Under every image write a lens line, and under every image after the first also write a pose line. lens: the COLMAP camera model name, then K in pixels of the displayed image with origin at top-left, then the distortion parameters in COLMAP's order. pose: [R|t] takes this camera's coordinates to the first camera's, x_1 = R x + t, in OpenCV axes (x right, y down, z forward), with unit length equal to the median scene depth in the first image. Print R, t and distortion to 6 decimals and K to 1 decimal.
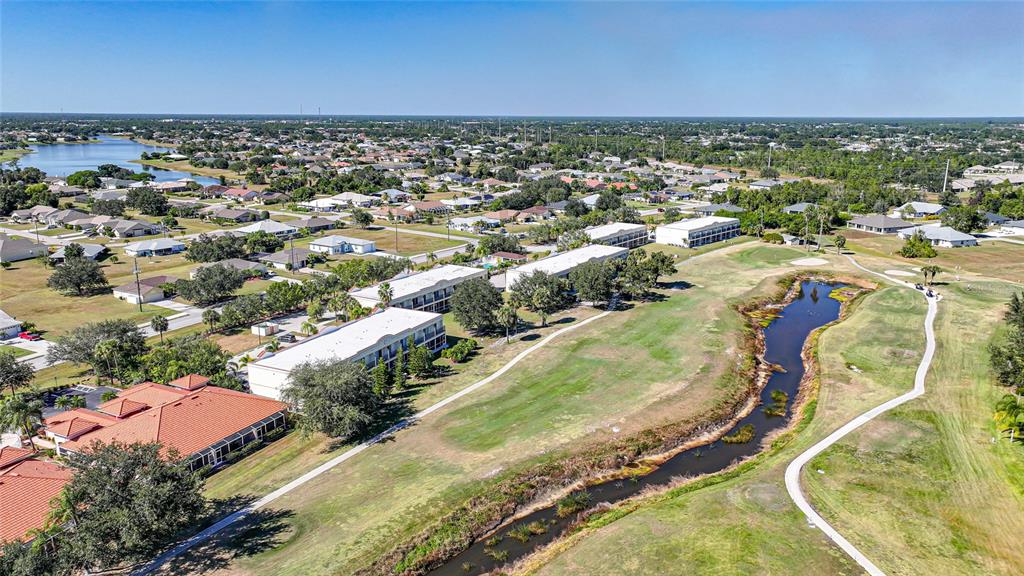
lens RADIAL K [[715.0, 0, 517.3], [0, 715.0, 285.8], [0, 0, 1]] dist [-0.010155, 0.025726]
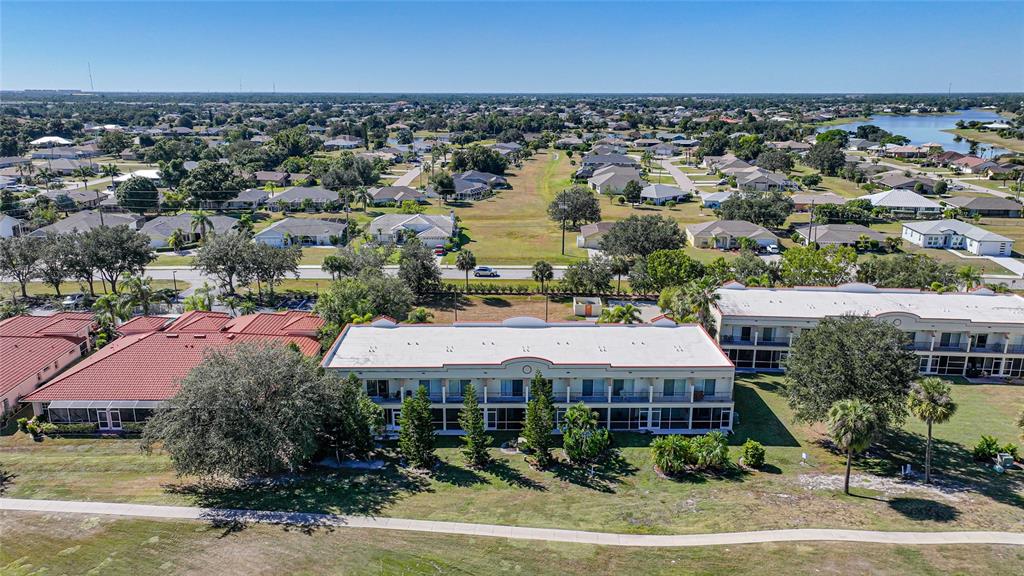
lens RADIAL K [[715.0, 0, 517.3], [0, 715.0, 285.8], [0, 0, 1]] dist [-0.010155, 0.025726]
pose [[0.438085, 0.228608, -0.869379, 0.219940], [-0.206460, 0.966857, 0.150204, -0.050267], [0.874903, 0.113689, 0.470765, 0.637950]]
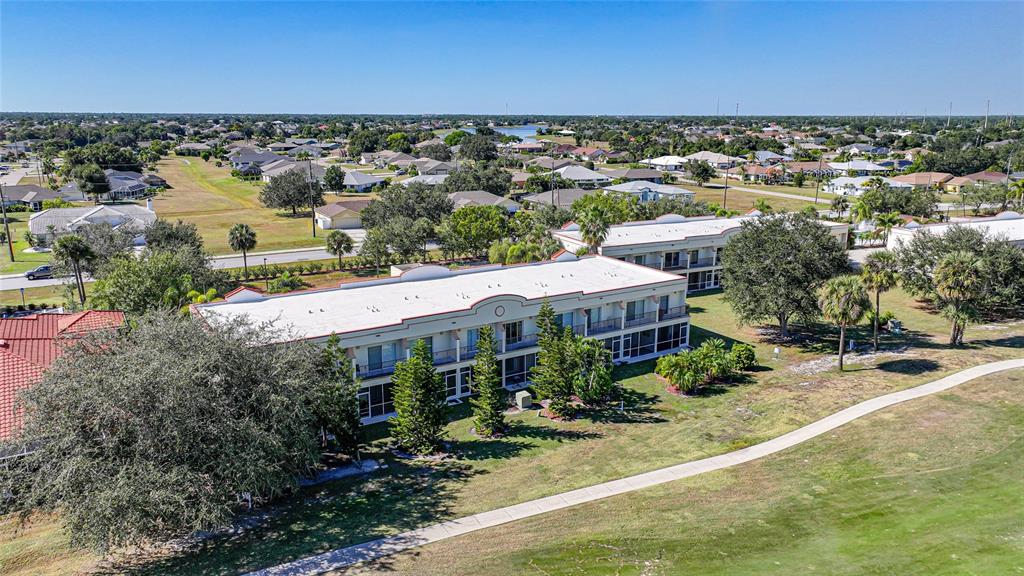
lens RADIAL K [[715.0, 0, 517.3], [0, 715.0, 285.8], [0, 0, 1]] dist [-0.010155, 0.025726]
pose [[0.846674, 0.120625, -0.518260, 0.034934], [-0.122440, 0.991996, 0.030859, 0.042962], [0.517834, 0.037328, 0.854666, 0.556490]]
